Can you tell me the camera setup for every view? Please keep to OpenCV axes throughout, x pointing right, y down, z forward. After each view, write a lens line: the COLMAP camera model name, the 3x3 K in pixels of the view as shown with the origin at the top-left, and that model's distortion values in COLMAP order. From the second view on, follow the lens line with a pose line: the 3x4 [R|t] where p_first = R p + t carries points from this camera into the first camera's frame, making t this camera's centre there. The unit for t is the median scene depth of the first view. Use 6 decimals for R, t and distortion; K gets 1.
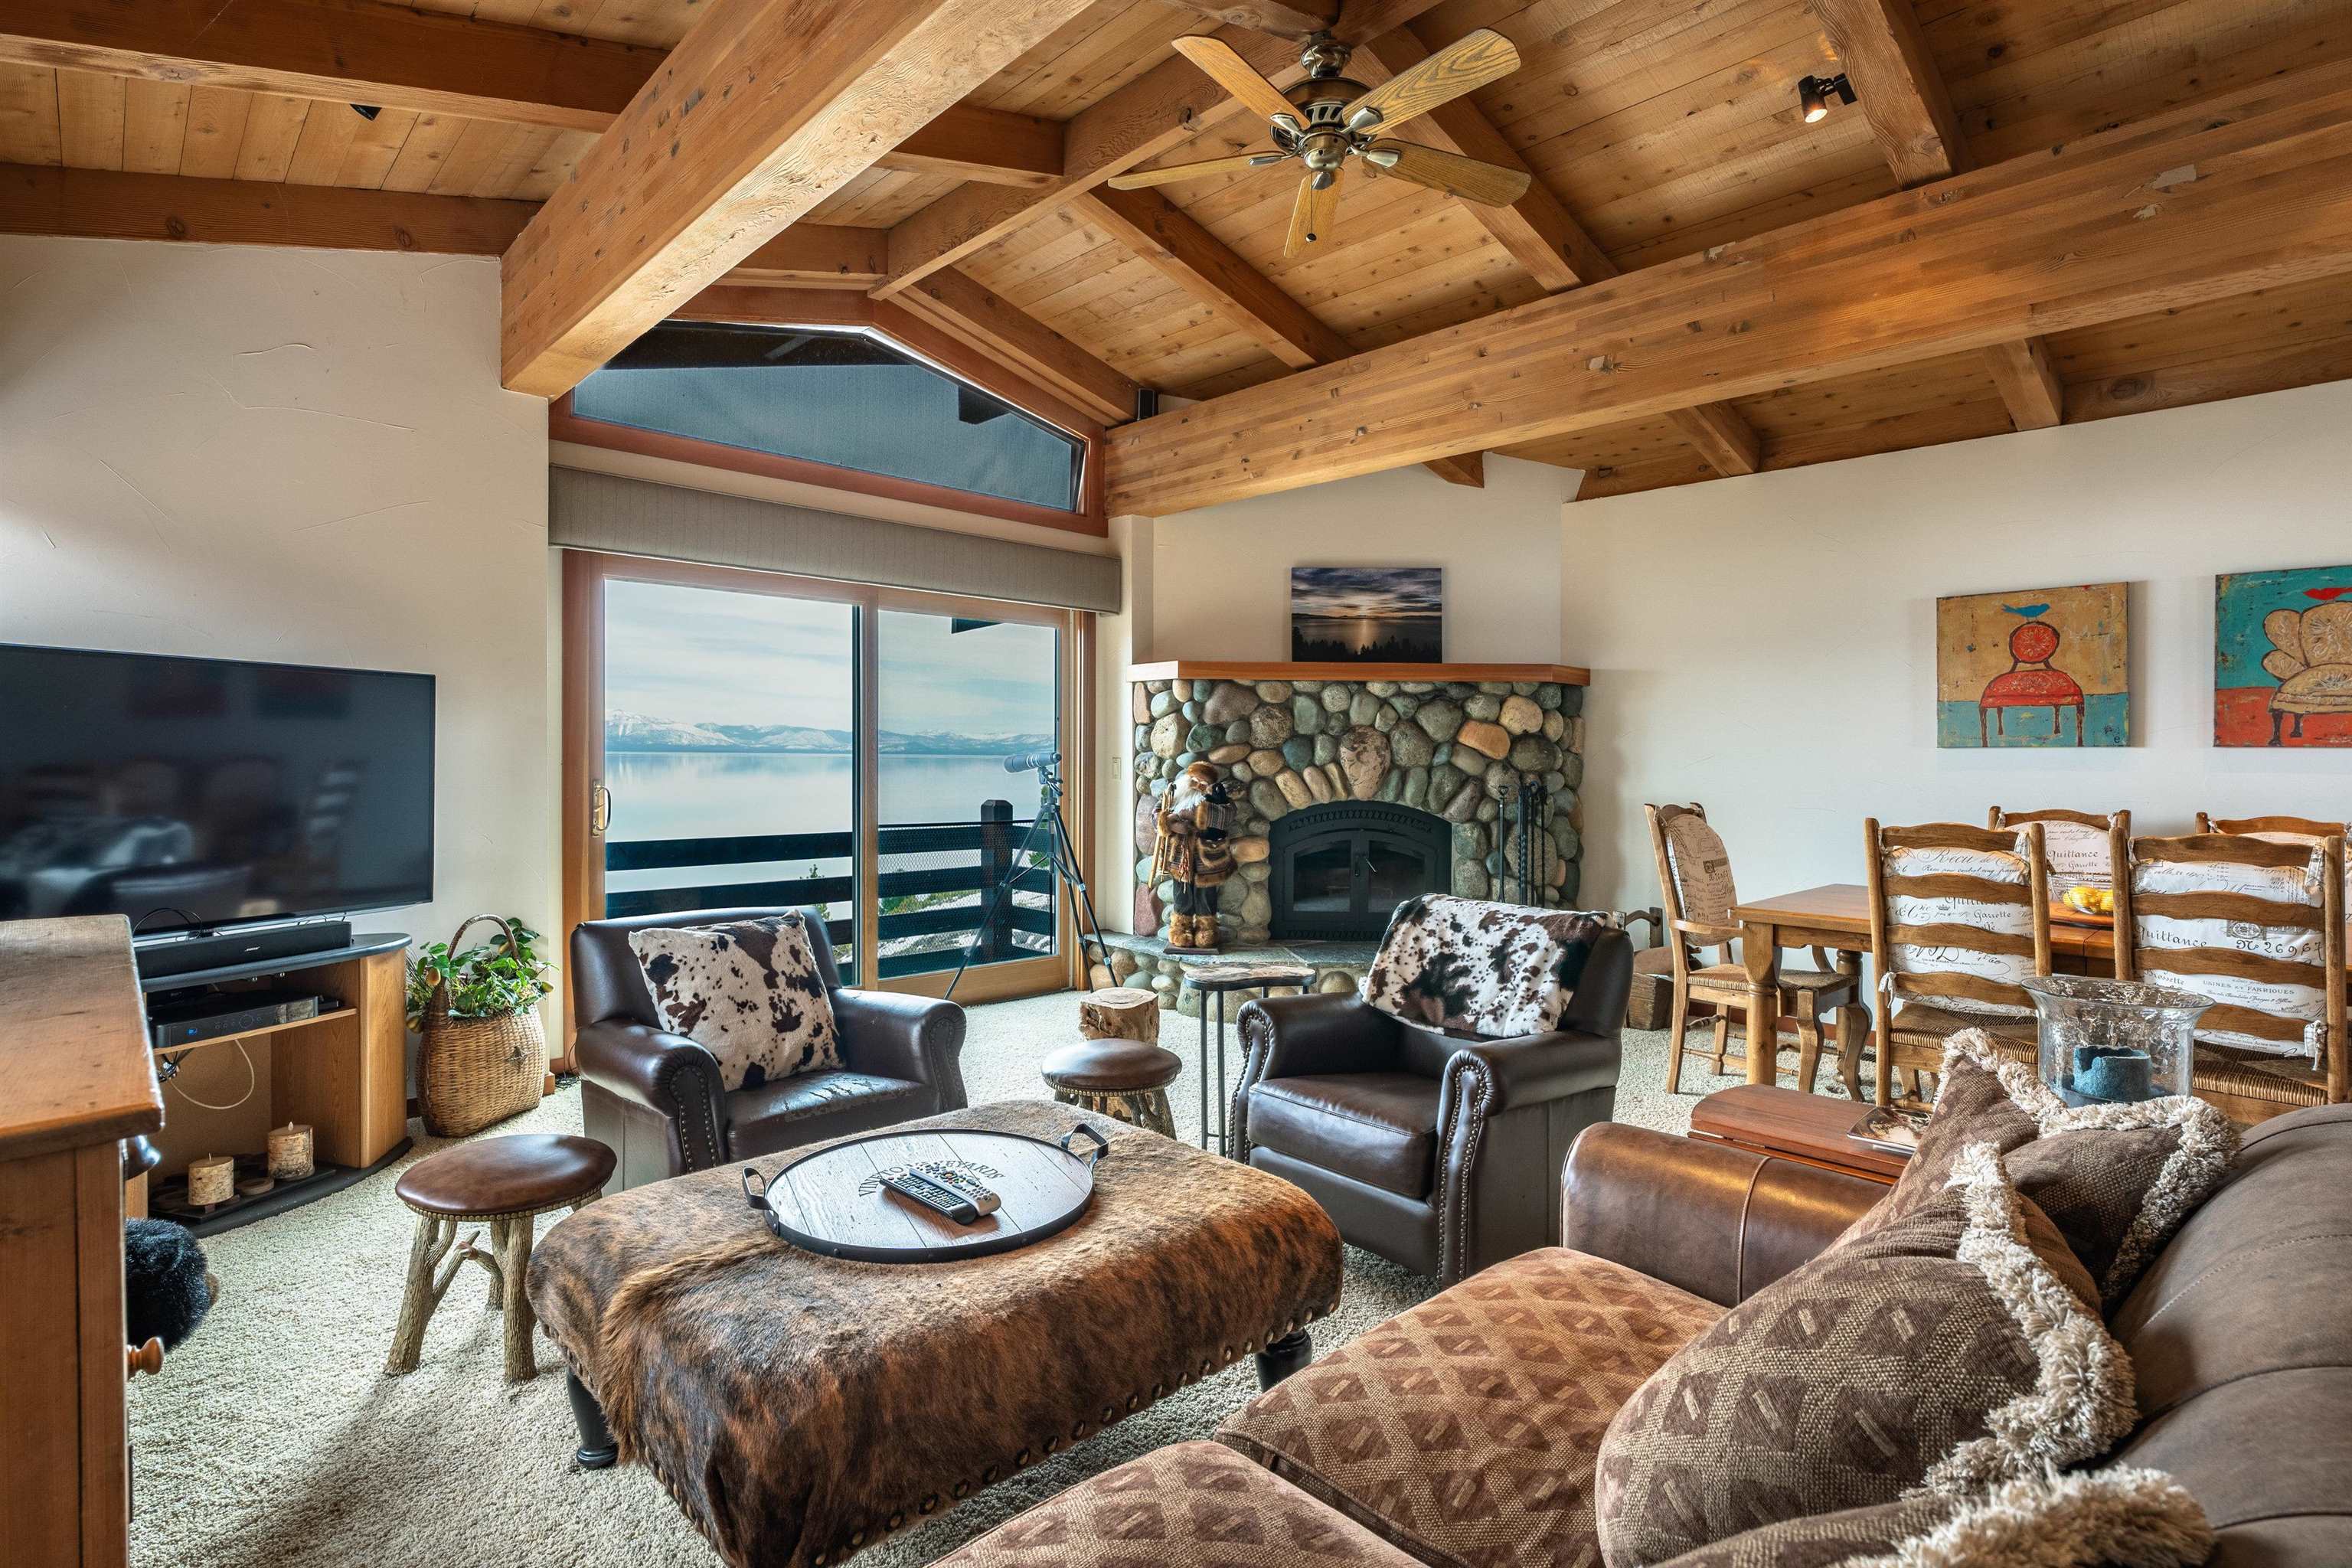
lens RADIAL K [[1130.0, 0, 1187.1], [0, 1130.0, 770.4], [0, 0, 1]] dist [-0.004692, -0.000092]
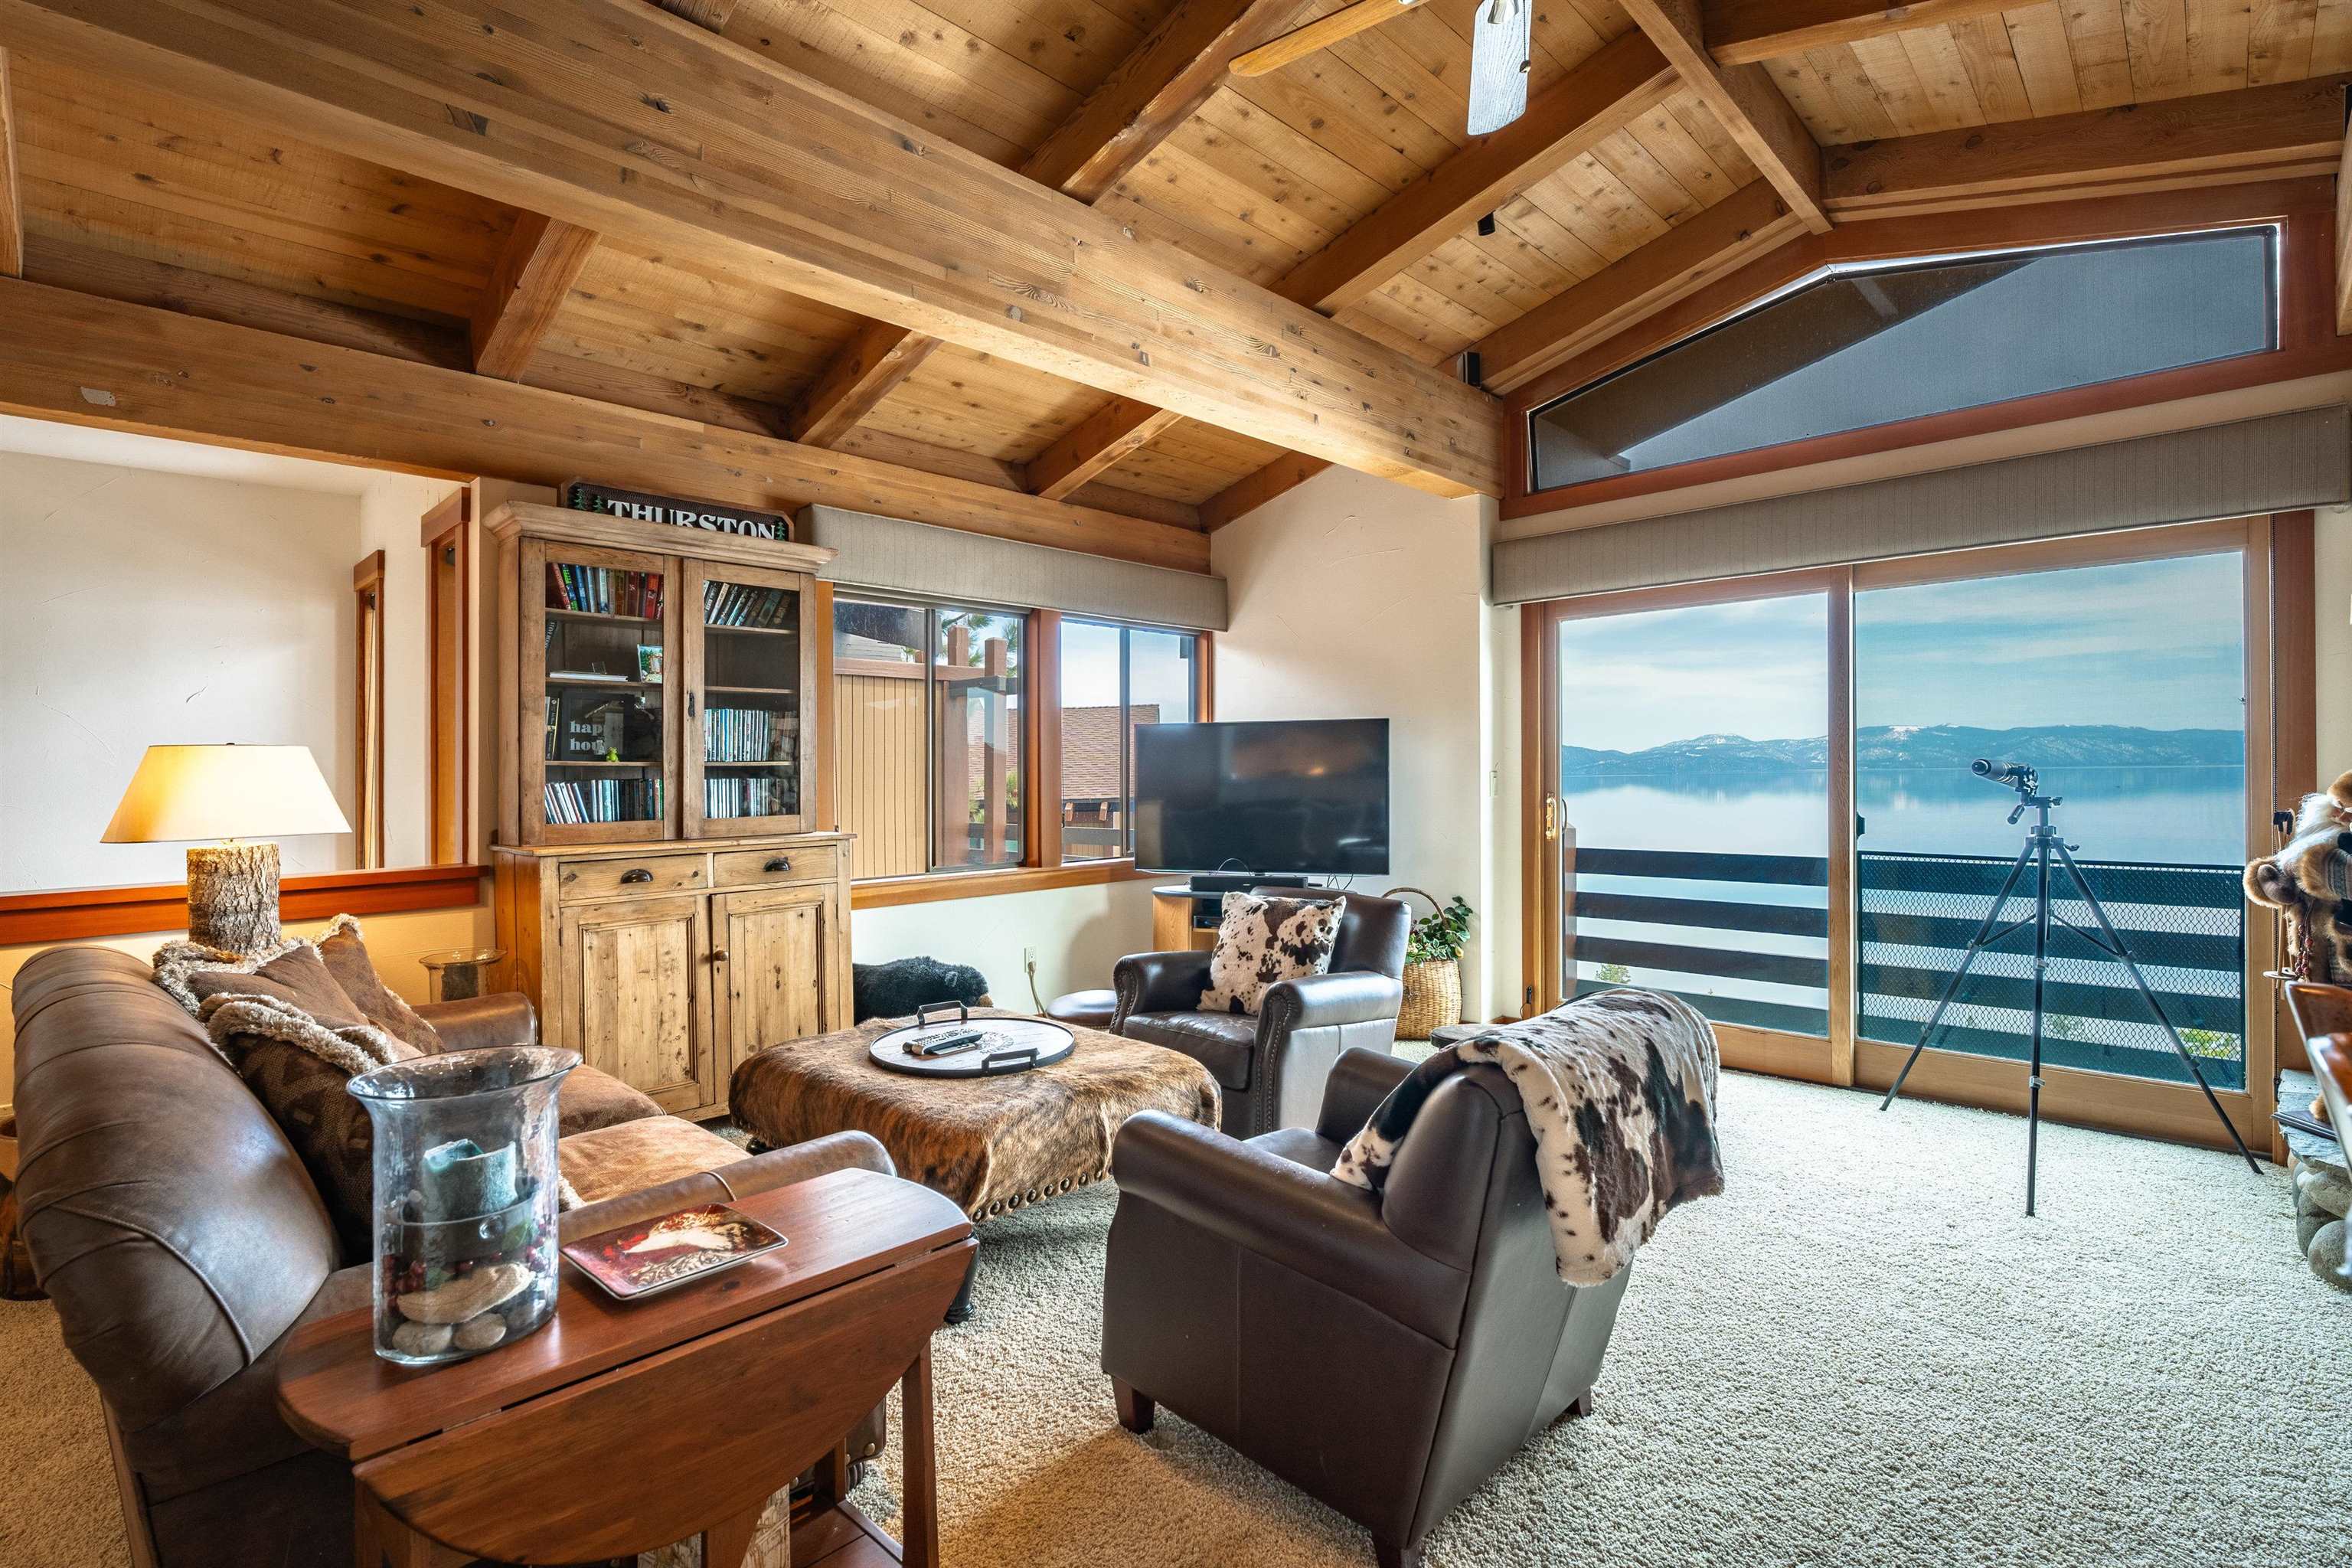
lens RADIAL K [[1113.9, 0, 1185.1], [0, 1113.9, 761.1], [0, 0, 1]] dist [-0.001551, -0.000181]
pose [[0.037424, -0.019576, -0.999108, 0.664864], [-0.003543, 0.999799, -0.019722, -0.000543], [0.999293, 0.004278, 0.037347, 0.603109]]
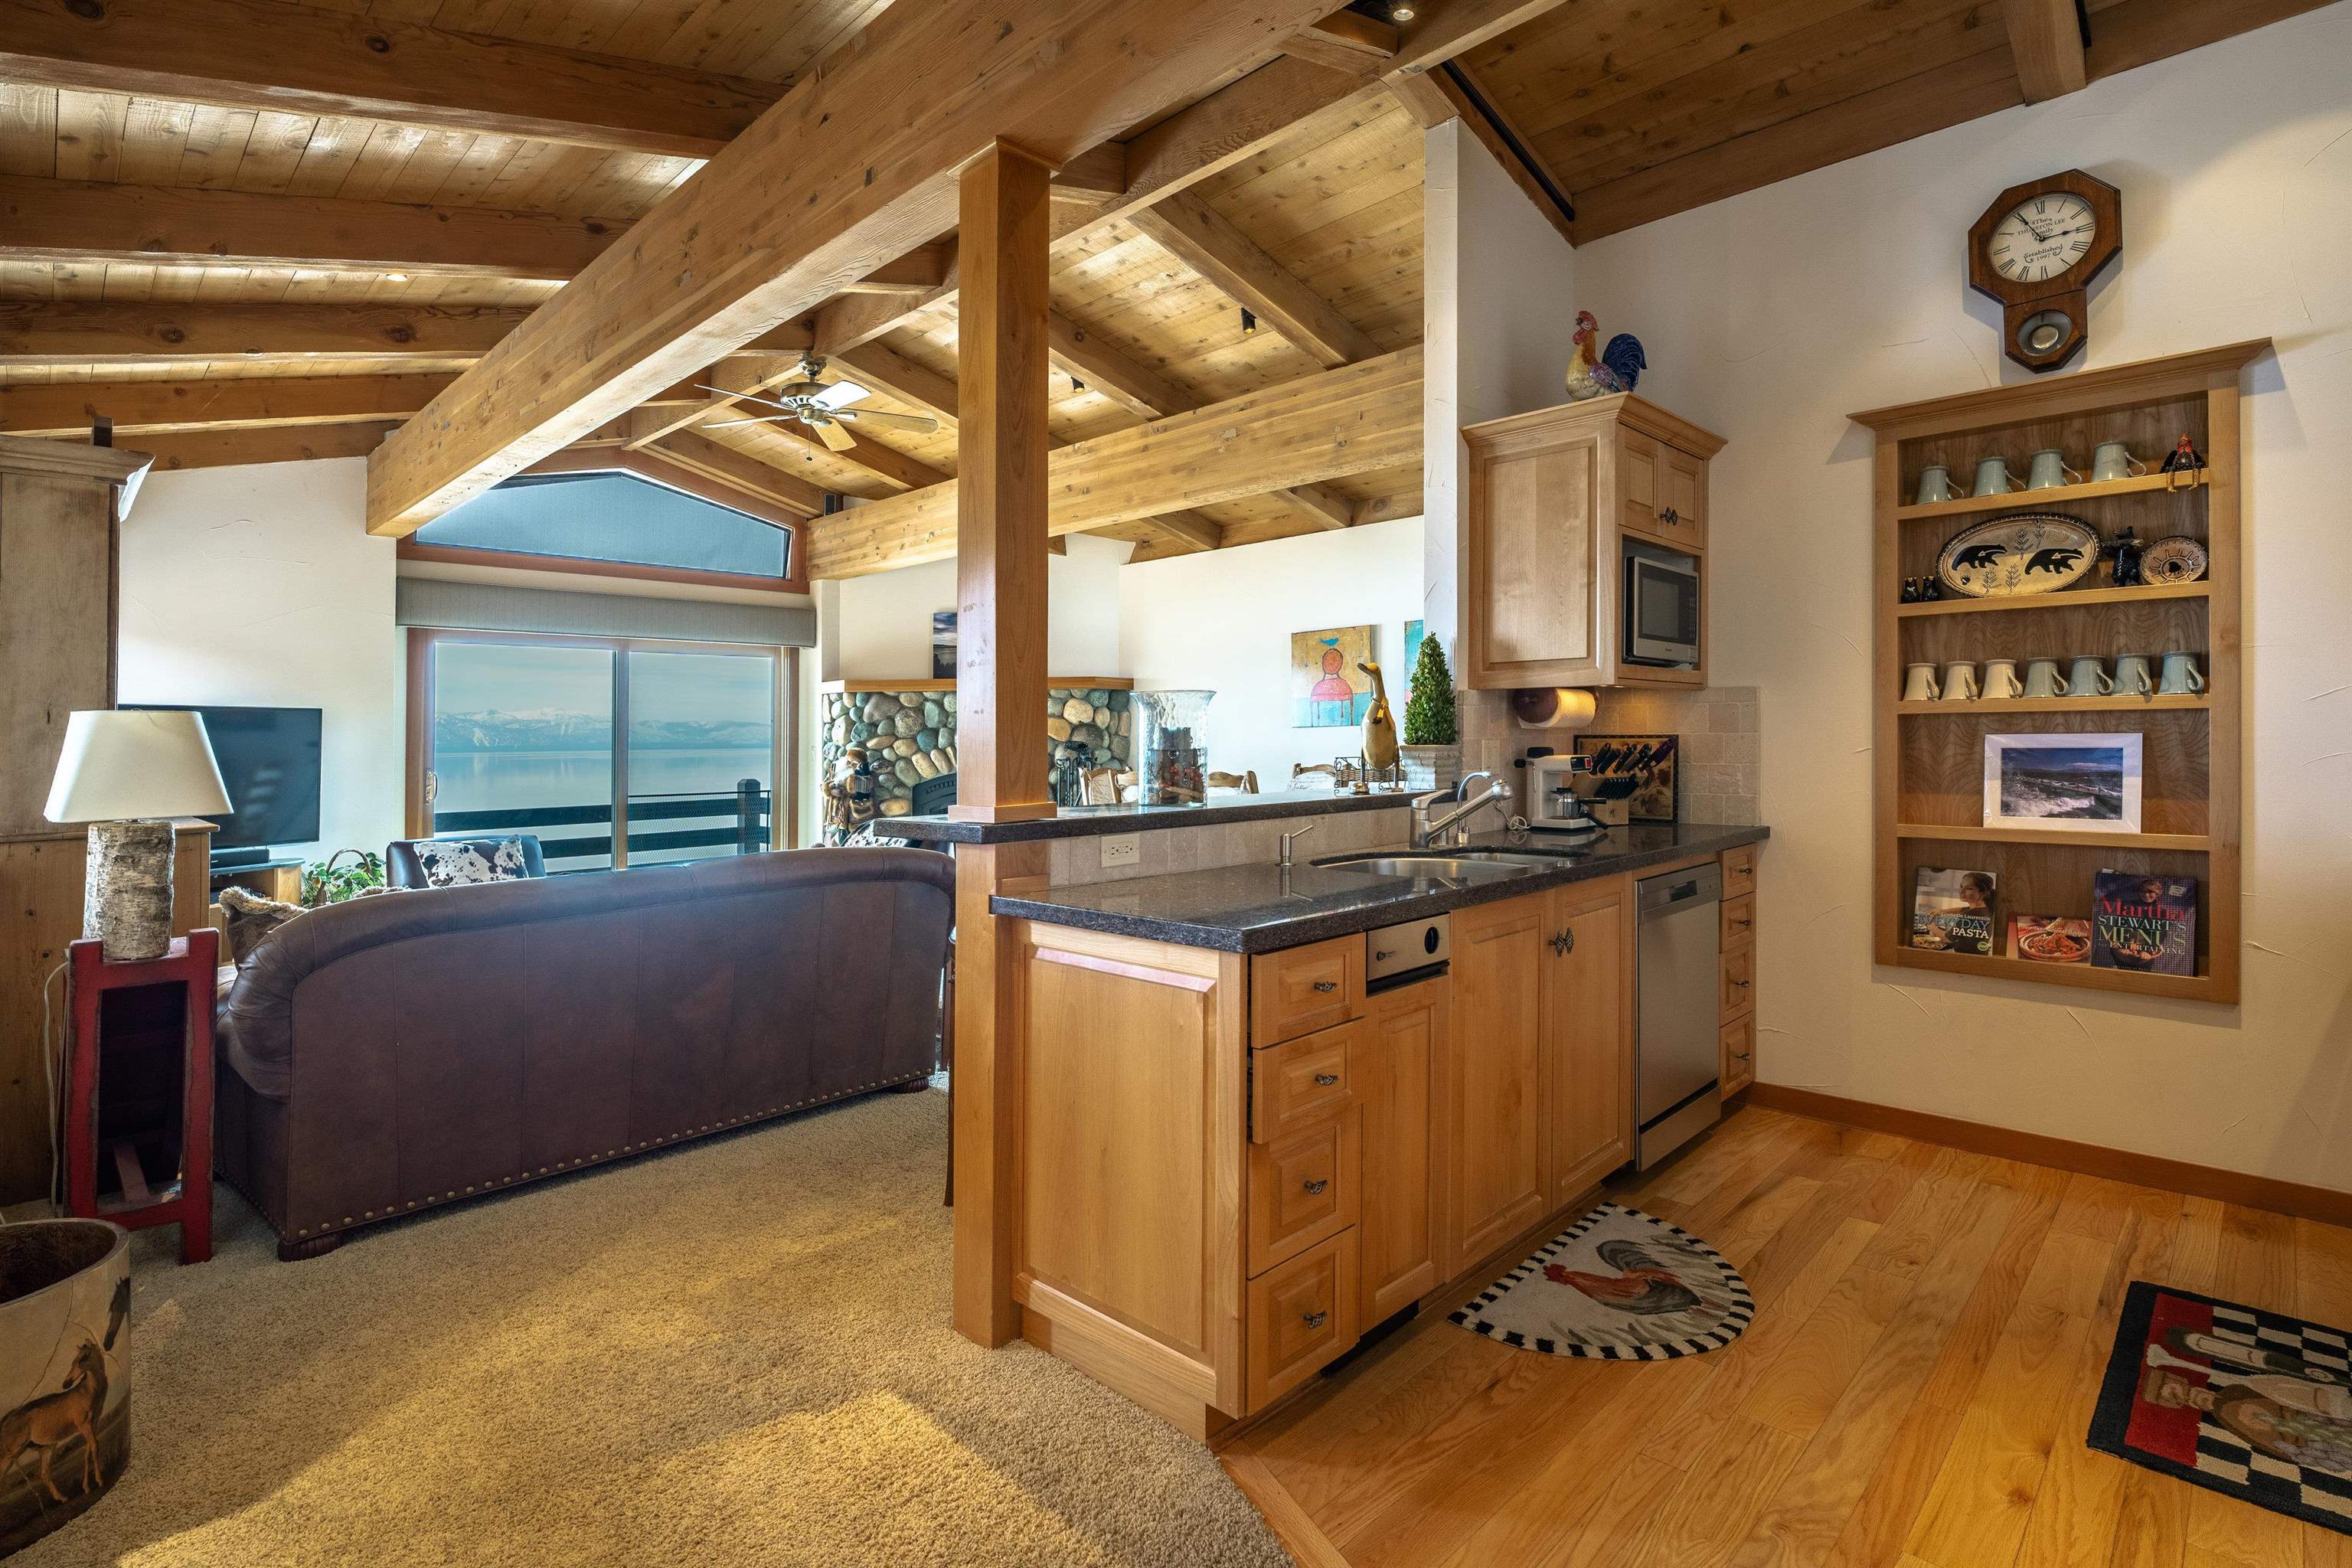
lens RADIAL K [[1140.4, 0, 1168.9], [0, 1140.4, 703.8], [0, 0, 1]] dist [-0.001914, -0.000374]
pose [[0.999475, -0.023806, 0.021997, 0.522177], [0.024779, 0.998675, -0.045113, 0.016187], [-0.020894, 0.045634, 0.998740, -0.678602]]
